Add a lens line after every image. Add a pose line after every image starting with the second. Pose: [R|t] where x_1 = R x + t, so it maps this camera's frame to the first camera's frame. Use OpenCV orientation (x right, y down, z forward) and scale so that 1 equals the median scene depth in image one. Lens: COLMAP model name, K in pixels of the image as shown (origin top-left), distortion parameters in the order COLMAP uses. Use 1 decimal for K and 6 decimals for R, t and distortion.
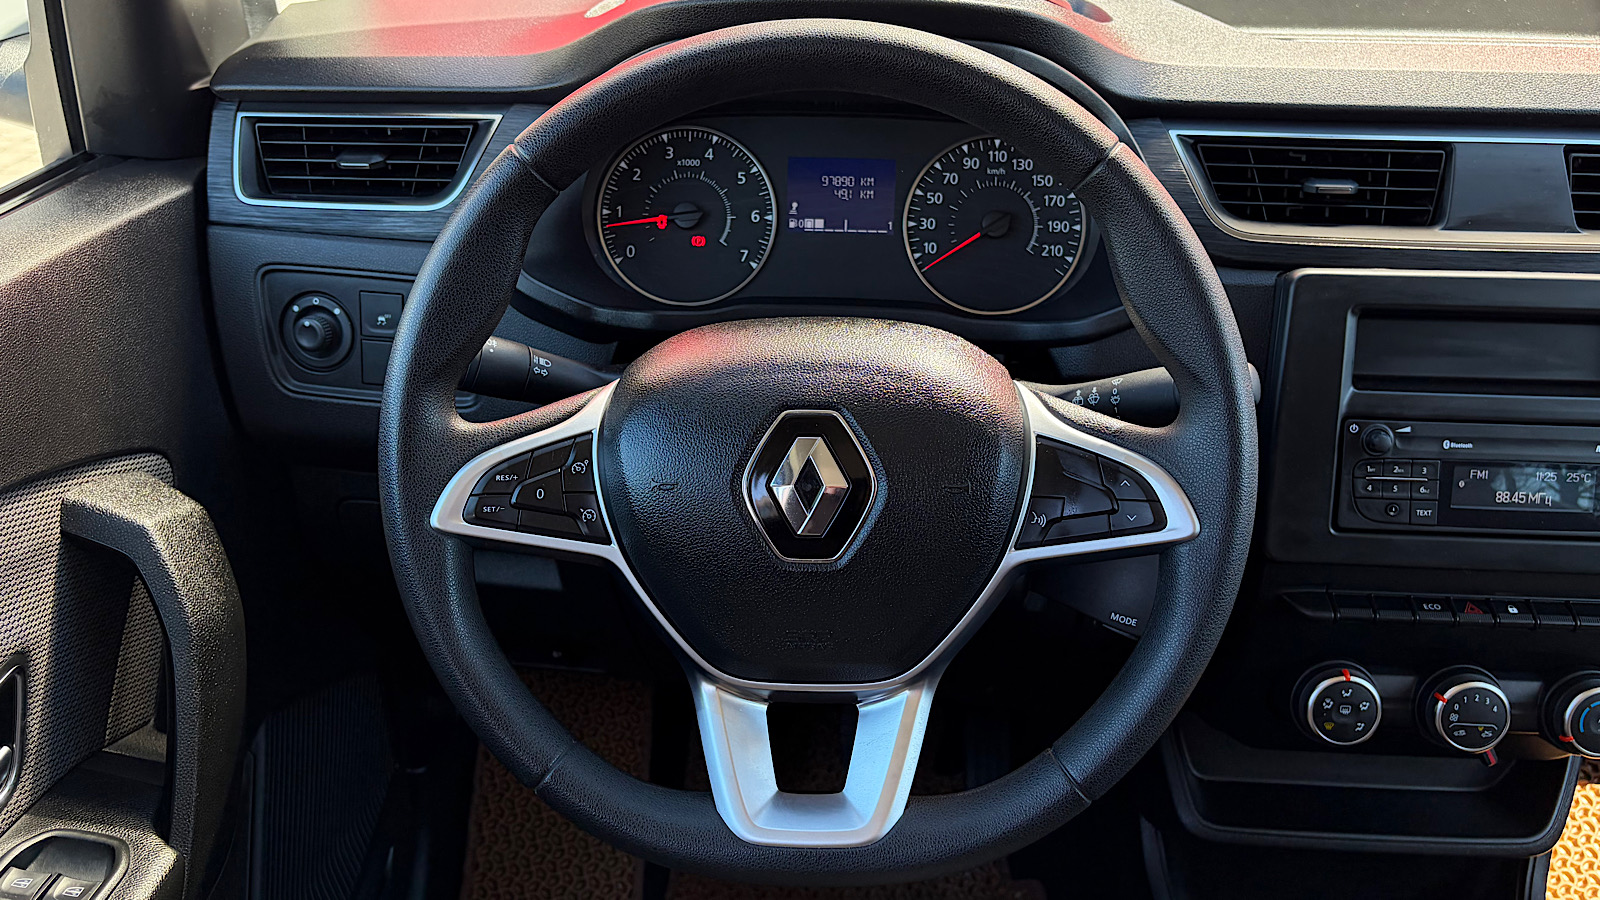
lens RADIAL K [[1382.4, 0, 800.5], [0, 1382.4, 439.5], [0, 0, 1]] dist [0.023457, -0.012497]
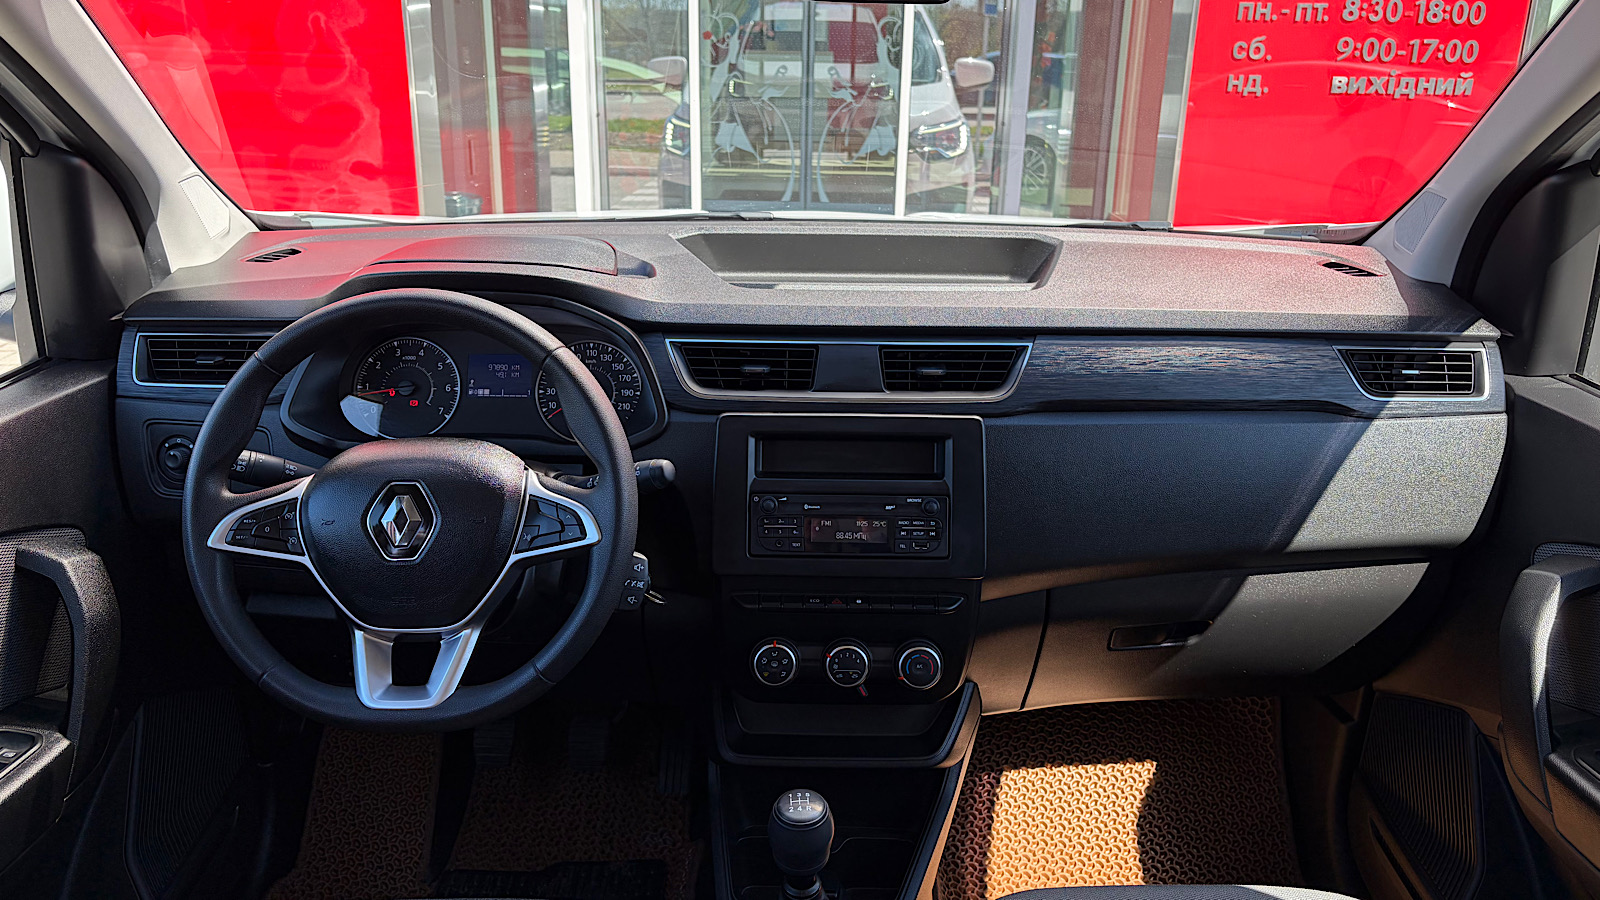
lens RADIAL K [[1280.6, 0, 827.2], [0, 1280.6, 444.7], [0, 0, 1]] dist [0.034069, -0.028555]
pose [[0.998951, -0.014588, 0.043403, 0.408643], [0.019882, 0.992063, -0.124162, 0.127828], [-0.041247, 0.124895, 0.991312, -0.655081]]
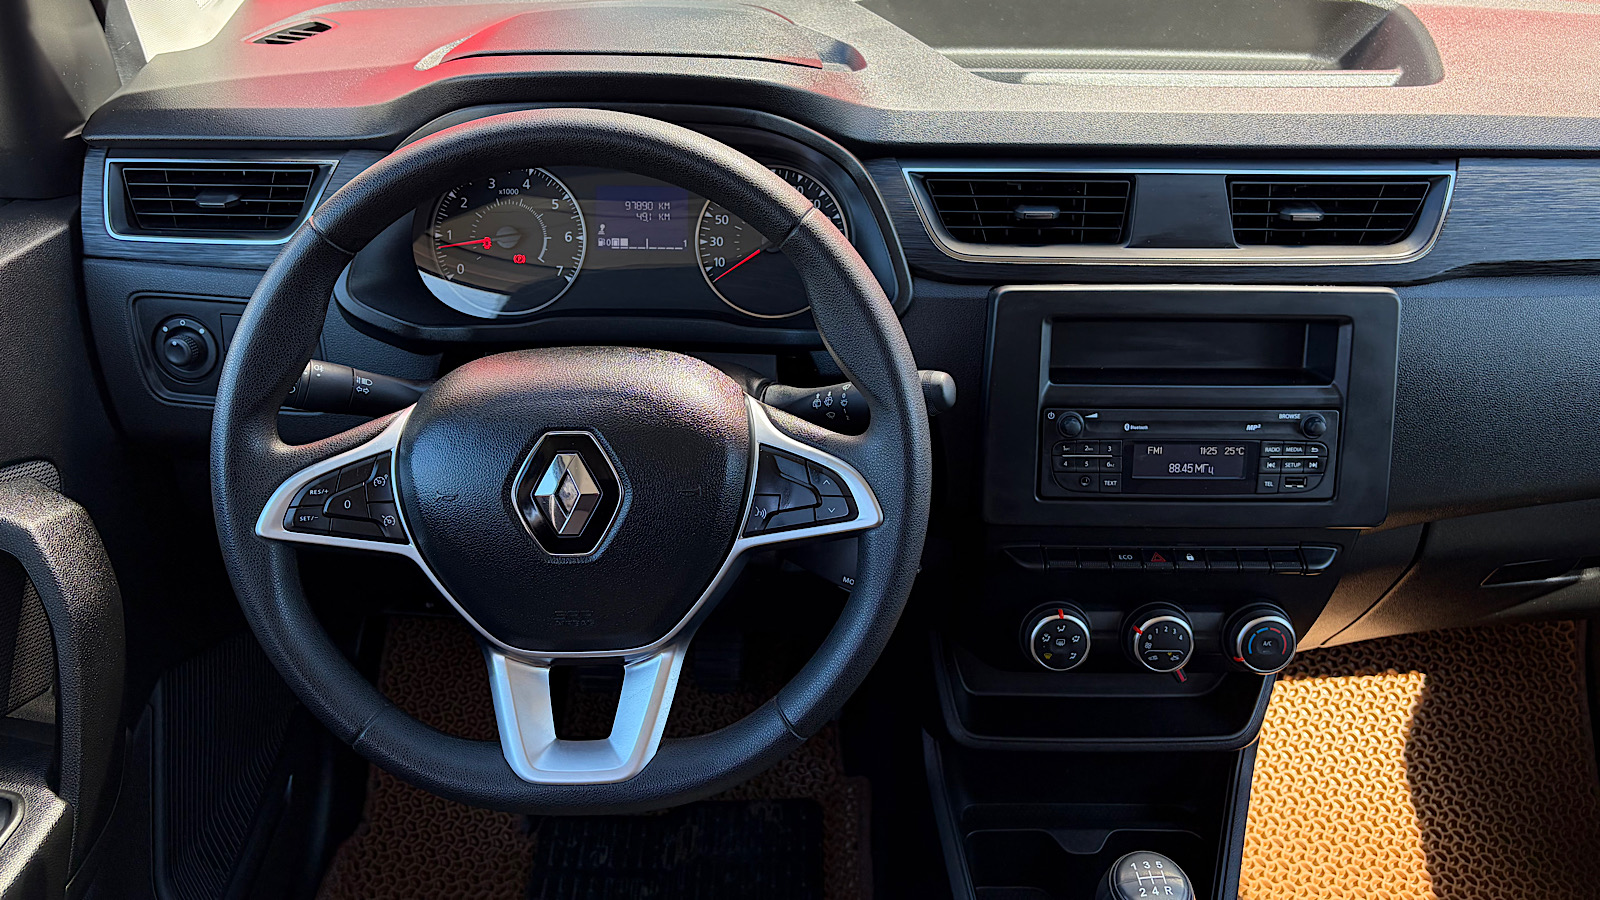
lens RADIAL K [[1280.6, 0, 805.6], [0, 1280.6, 397.3], [0, 0, 1]] dist [0.034069, -0.028555]
pose [[0.998670, -0.025349, 0.044906, 0.129235], [0.023769, 0.999091, 0.035376, -0.066906], [-0.045762, -0.034262, 0.998365, -0.109219]]
